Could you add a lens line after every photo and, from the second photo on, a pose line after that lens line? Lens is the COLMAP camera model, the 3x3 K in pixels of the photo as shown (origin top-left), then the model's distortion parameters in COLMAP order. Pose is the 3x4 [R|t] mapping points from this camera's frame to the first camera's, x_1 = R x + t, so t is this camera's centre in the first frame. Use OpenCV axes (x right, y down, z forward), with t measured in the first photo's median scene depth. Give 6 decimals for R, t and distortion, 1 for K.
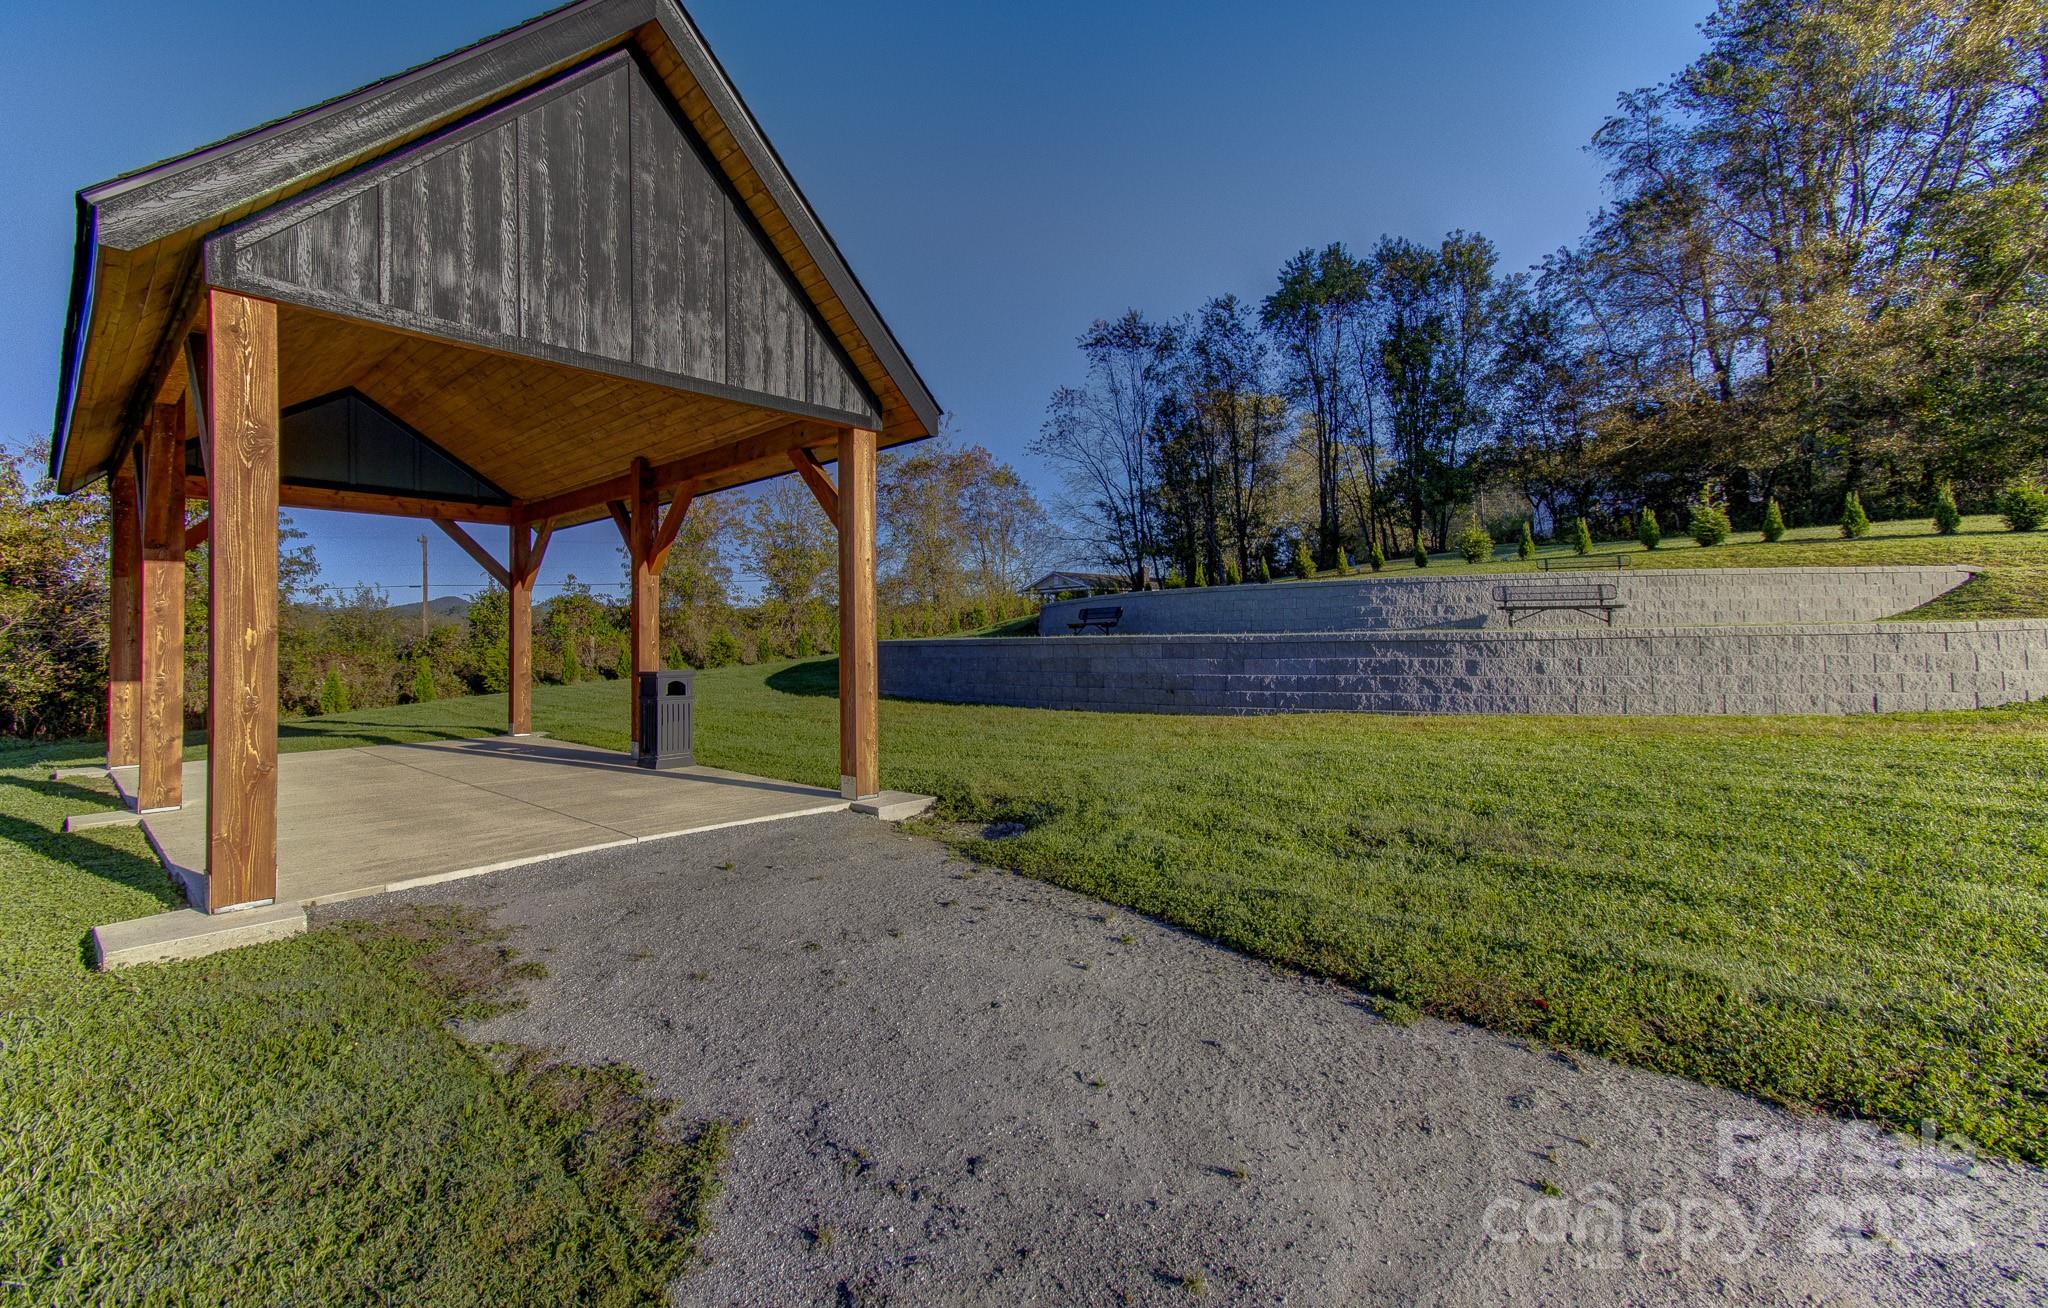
lens RADIAL K [[885.8, 0, 1027.6], [0, 885.8, 644.5], [0, 0, 1]] dist [0.000864, 0.000100]
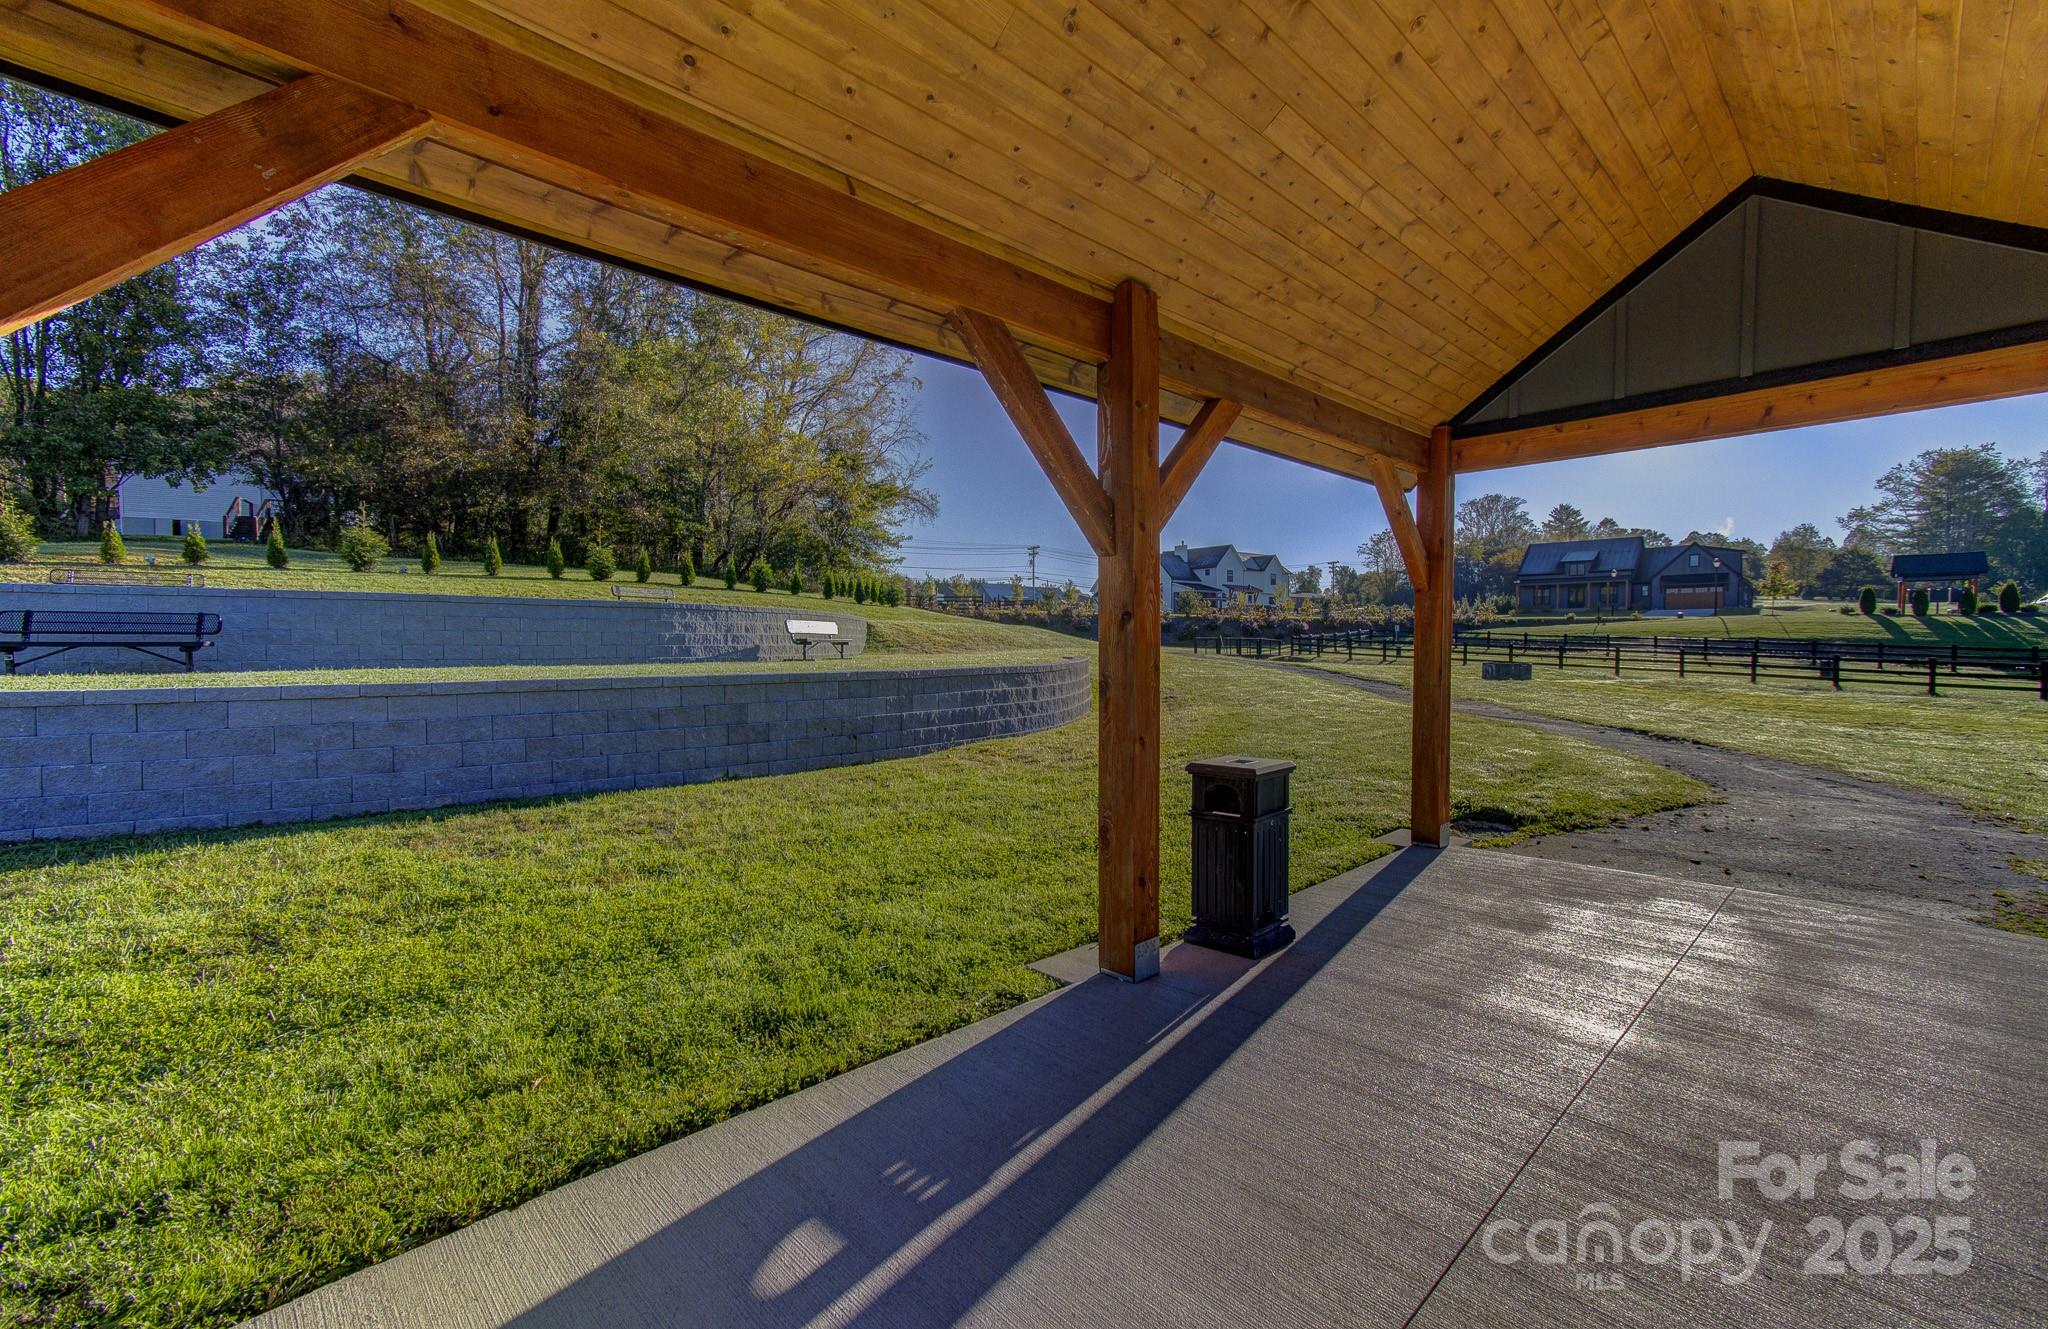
lens RADIAL K [[902.1, 0, 1032.1], [0, 902.1, 661.8], [0, 0, 1]] dist [-0.076728, 0.086077]
pose [[0.039100, -0.004542, 0.999225, -0.527423], [0.001600, 0.999989, 0.004483, -0.017142], [-0.999234, 0.001423, 0.039107, 0.613760]]
